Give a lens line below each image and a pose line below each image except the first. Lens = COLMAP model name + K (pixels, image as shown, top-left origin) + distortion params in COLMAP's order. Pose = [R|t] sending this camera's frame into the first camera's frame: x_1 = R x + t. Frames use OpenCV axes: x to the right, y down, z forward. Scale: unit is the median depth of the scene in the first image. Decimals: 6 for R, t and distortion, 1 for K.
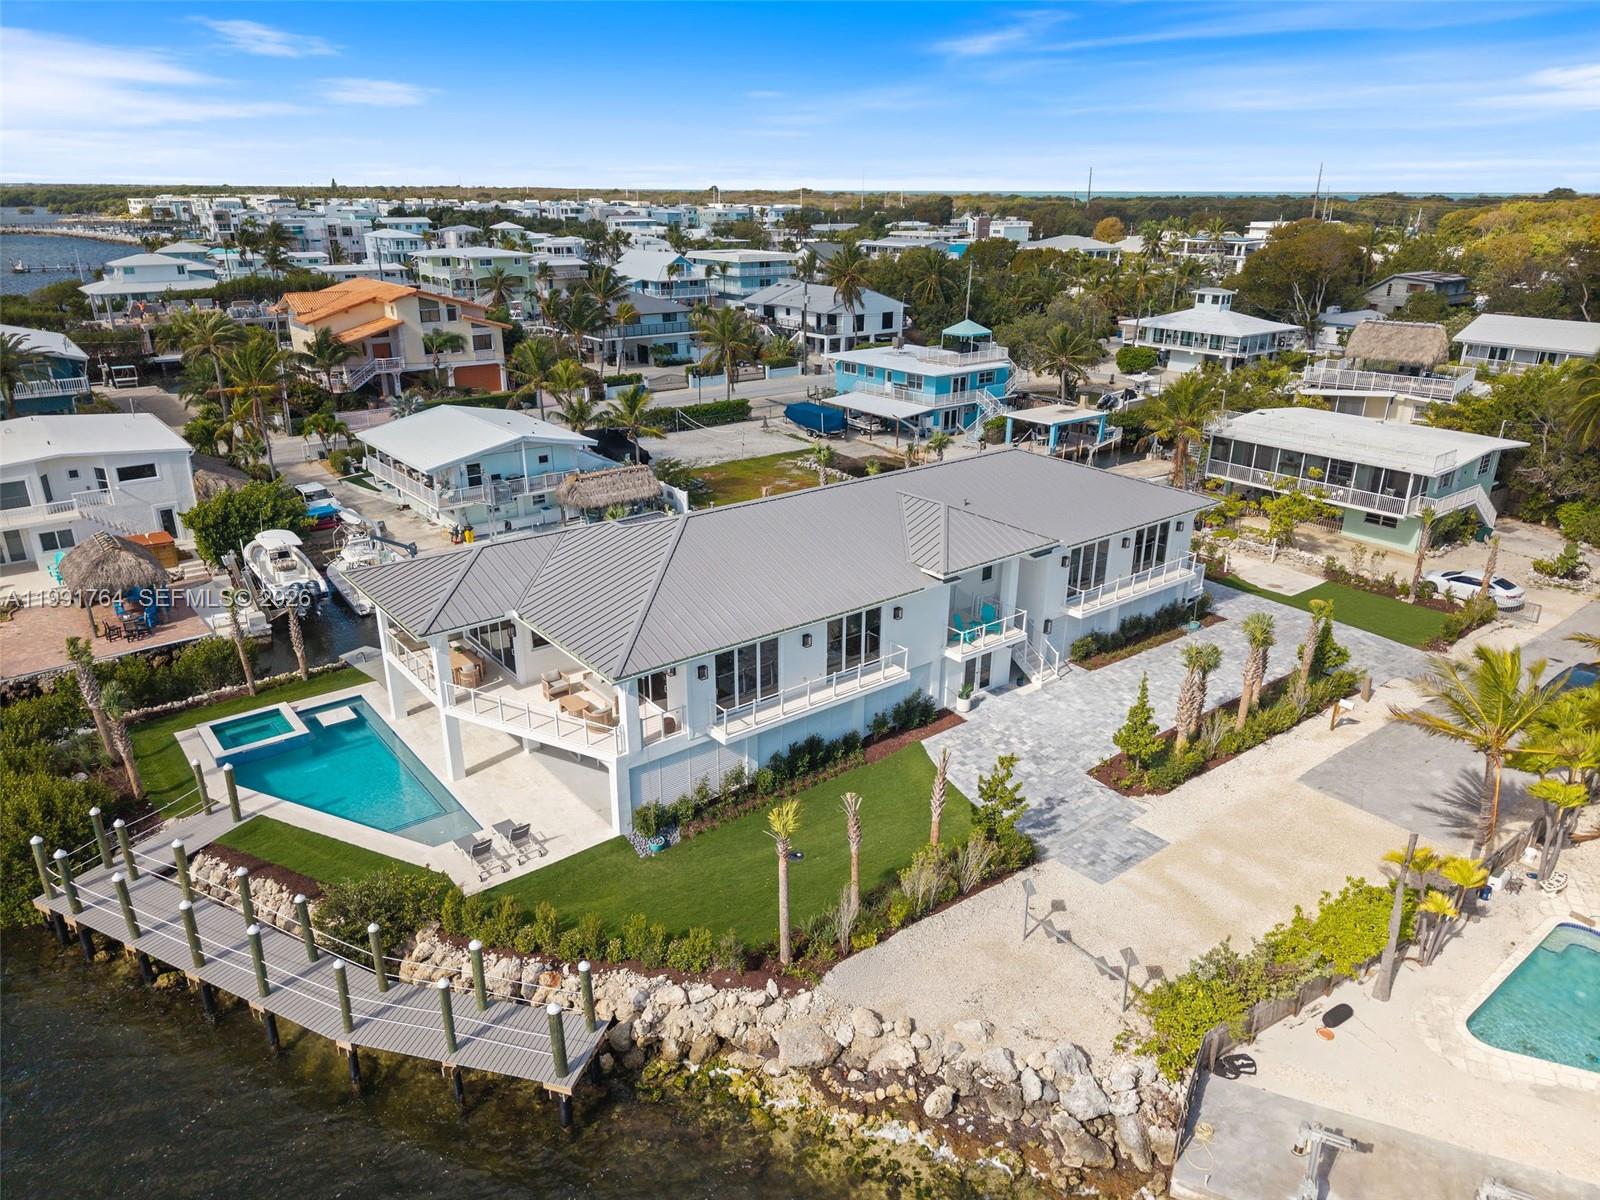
lens RADIAL K [[1076.0, 0, 800.0], [0, 1076.0, 600.0], [0, 0, 1]] dist [0.015683, -0.001188]
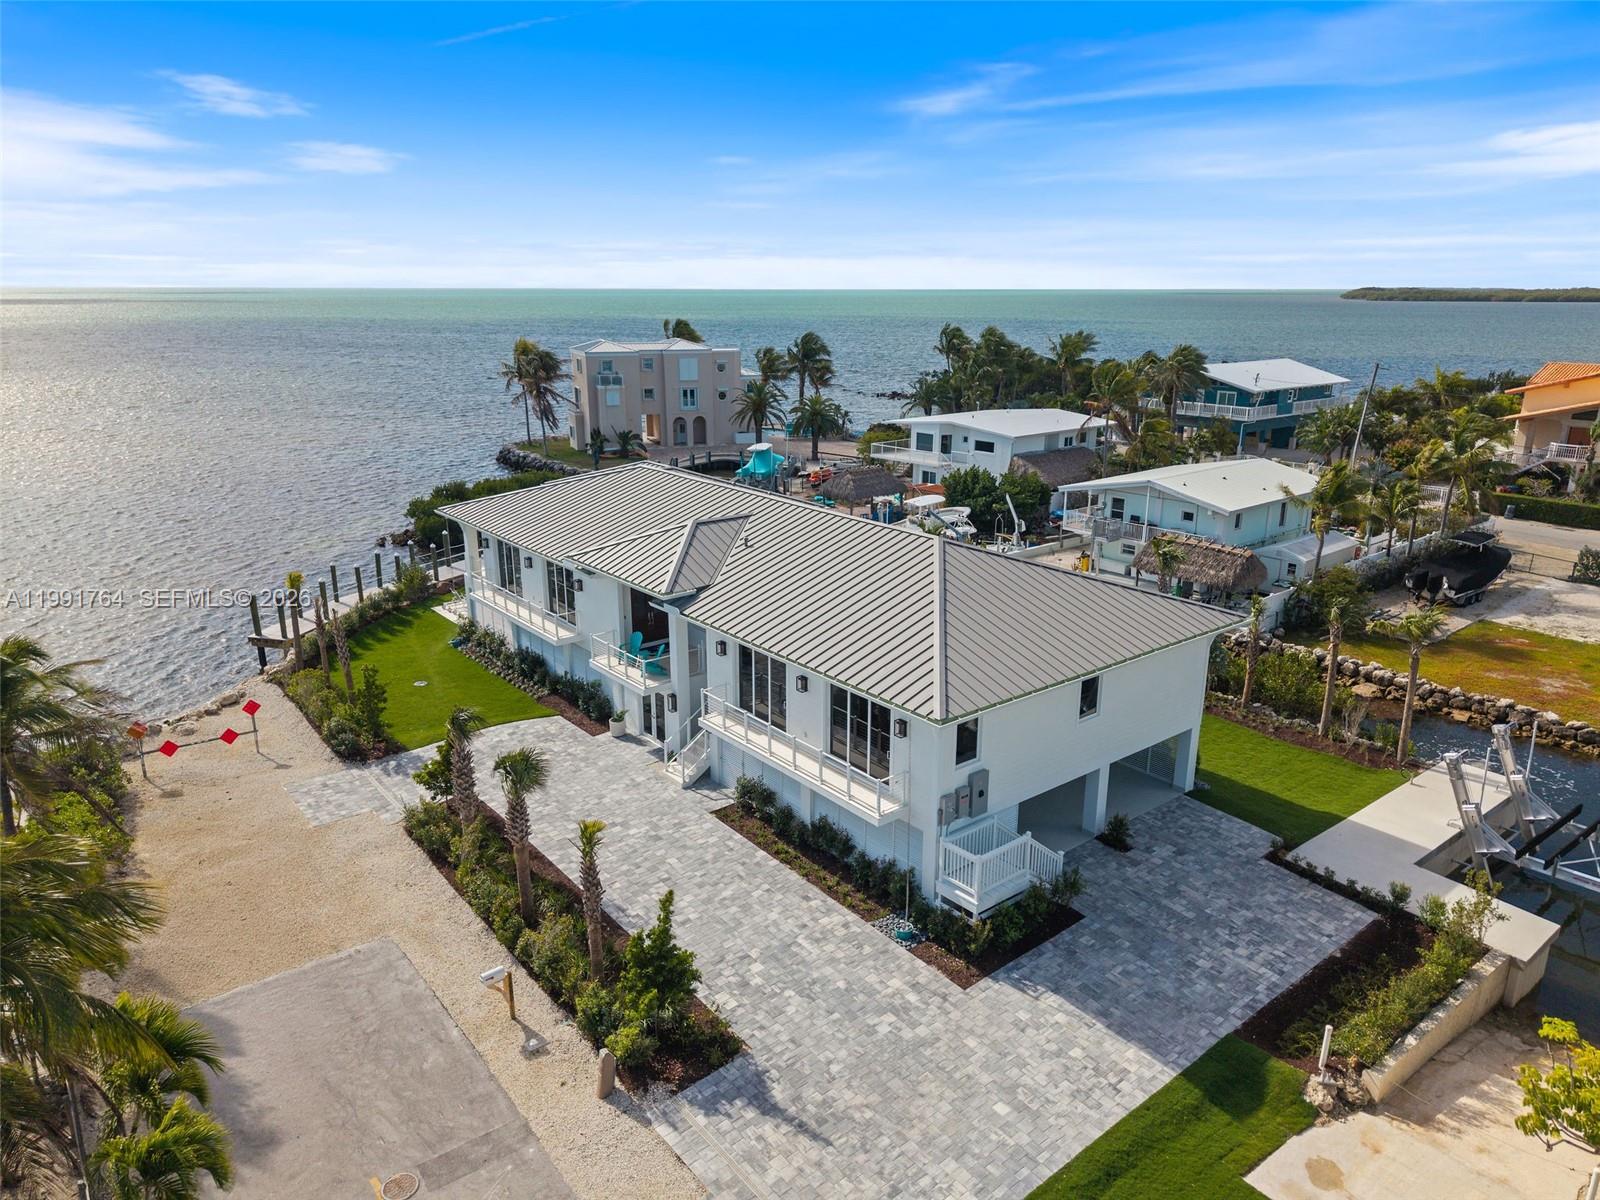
lens RADIAL K [[1087.3, 0, 794.9], [0, 1087.3, 474.1], [0, 0, 1]] dist [0.000213, -0.000996]
pose [[0.004747, 0.164854, -0.986307, 0.758801], [-0.354278, 0.922621, 0.152505, -0.219042], [0.935128, 0.348703, 0.062784, 0.741416]]
